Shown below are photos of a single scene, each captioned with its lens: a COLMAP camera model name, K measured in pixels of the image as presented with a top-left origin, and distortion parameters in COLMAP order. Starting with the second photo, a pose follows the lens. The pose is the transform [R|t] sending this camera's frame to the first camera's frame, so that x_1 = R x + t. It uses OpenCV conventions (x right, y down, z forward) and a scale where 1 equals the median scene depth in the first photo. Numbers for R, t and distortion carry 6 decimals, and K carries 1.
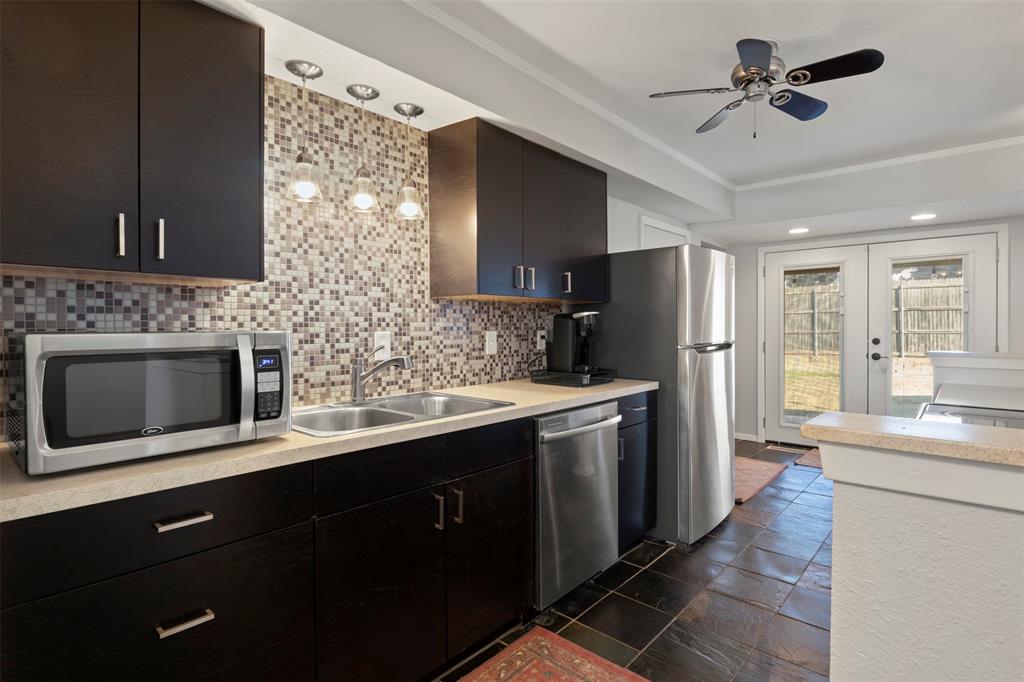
lens RADIAL K [[519.8, 0, 512.6], [0, 519.8, 332.2], [0, 0, 1]] dist [-0.010599, -0.003061]
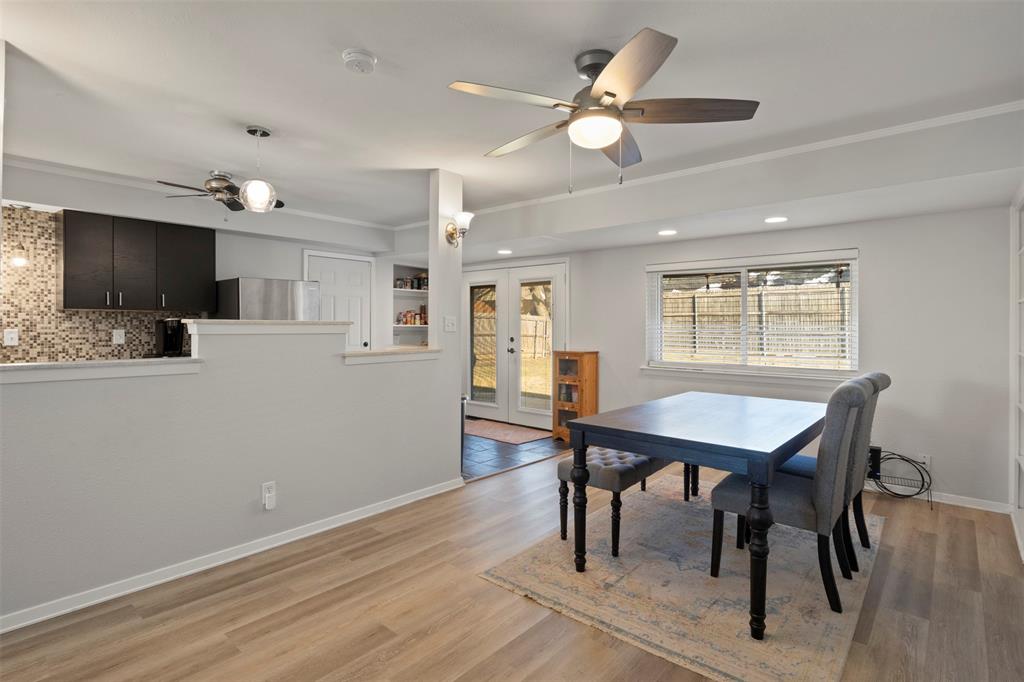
lens RADIAL K [[519.8, 0, 515.2], [0, 519.8, 328.2], [0, 0, 1]] dist [-0.010599, -0.003061]
pose [[0.999869, 0.009488, 0.013100, 1.305282], [-0.009438, 0.999948, -0.003890, -0.013193], [-0.013136, 0.003766, 0.999907, -0.697108]]
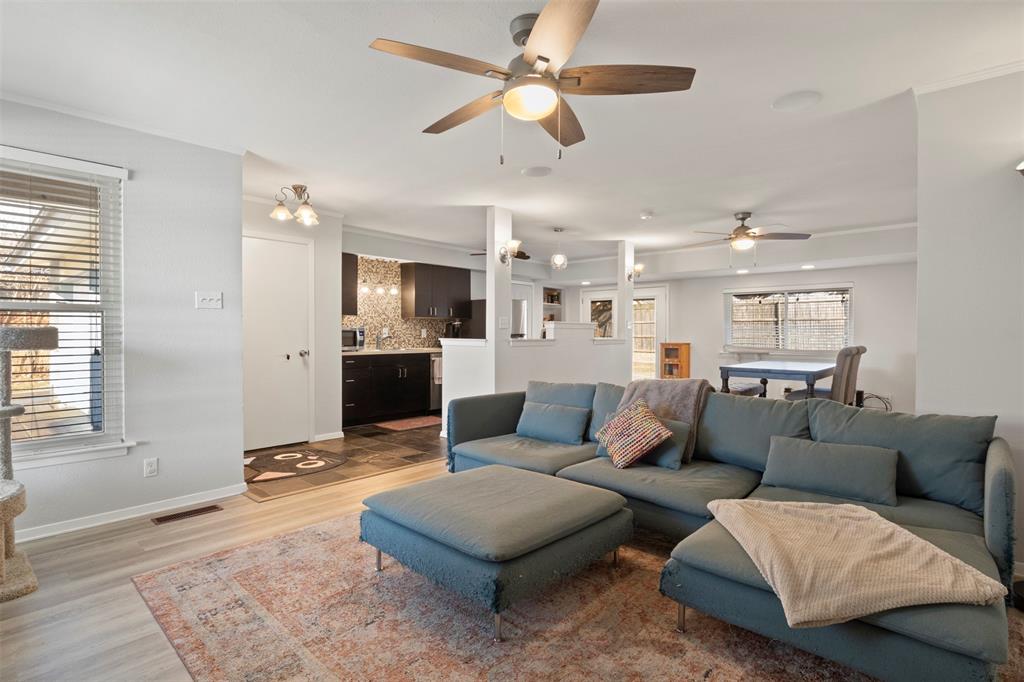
lens RADIAL K [[519.8, 0, 512.4], [0, 519.8, 341.3], [0, 0, 1]] dist [-0.010599, -0.003061]
pose [[0.999979, 0.006061, 0.002163, 0.476424], [-0.006074, 0.999963, 0.006092, 0.048102], [-0.002126, -0.006105, 0.999979, -1.997689]]
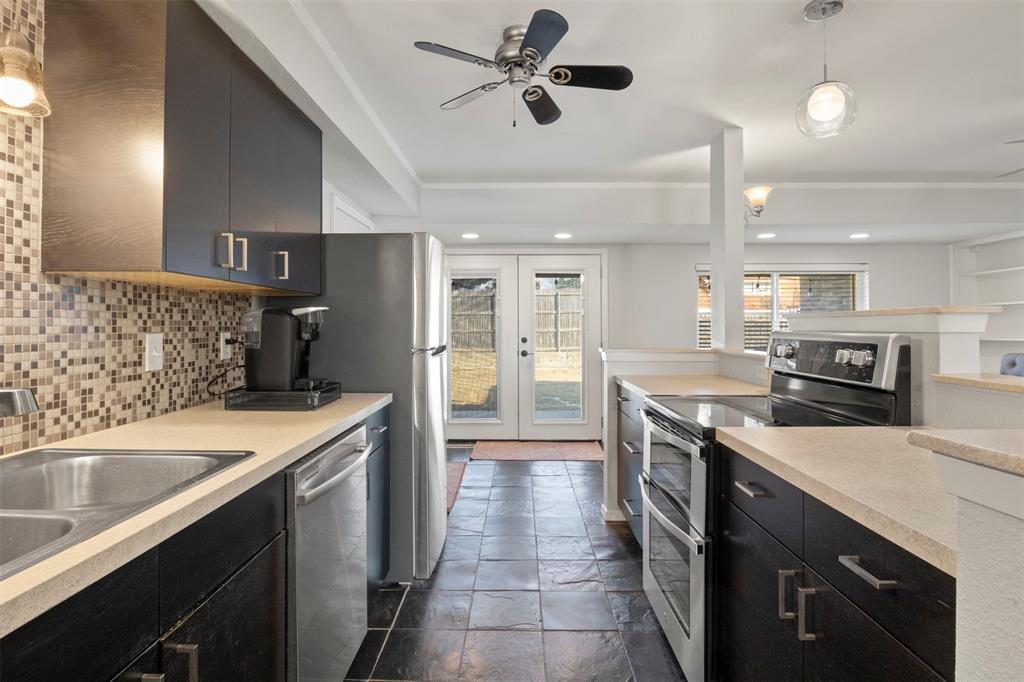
lens RADIAL K [[519.8, 0, 515.5], [0, 519.8, 319.2], [0, 0, 1]] dist [-0.010599, -0.003061]
pose [[0.750784, 0.011435, 0.660449, -0.139126], [0.005708, 0.999701, -0.023797, -0.002183], [-0.660523, 0.021636, 0.750494, 0.274014]]
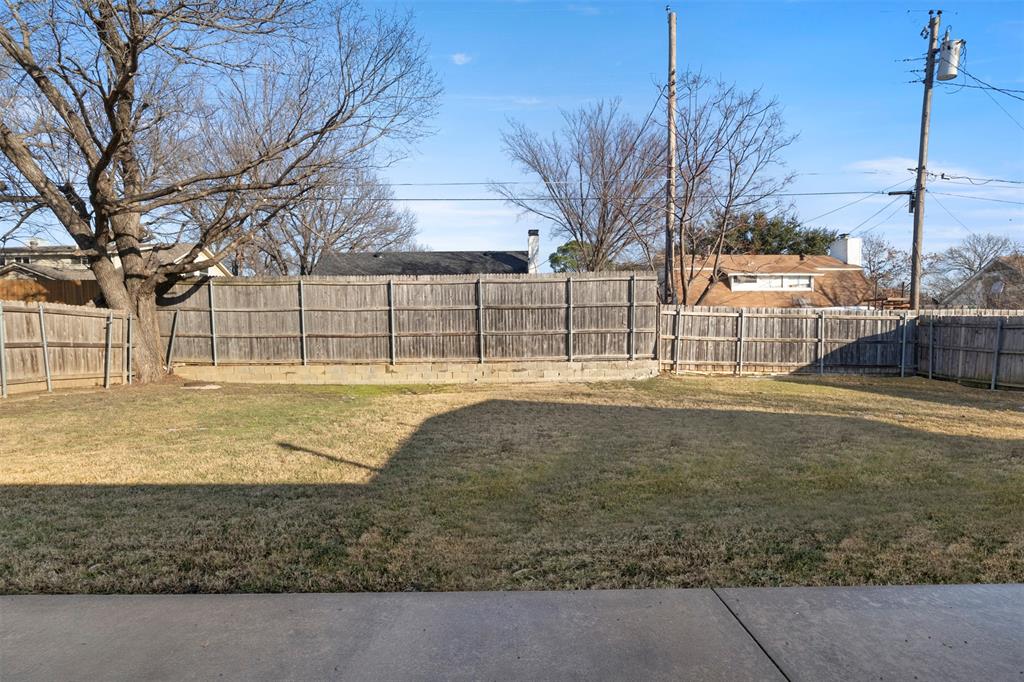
lens RADIAL K [[519.8, 0, 515.9], [0, 519.8, 338.1], [0, 0, 1]] dist [-0.010599, -0.003061]
pose [[0.742805, -0.008536, 0.669454, 1.389188], [0.008946, 0.999956, 0.002824, 0.033053], [-0.669448, 0.003891, 0.742848, 2.030612]]
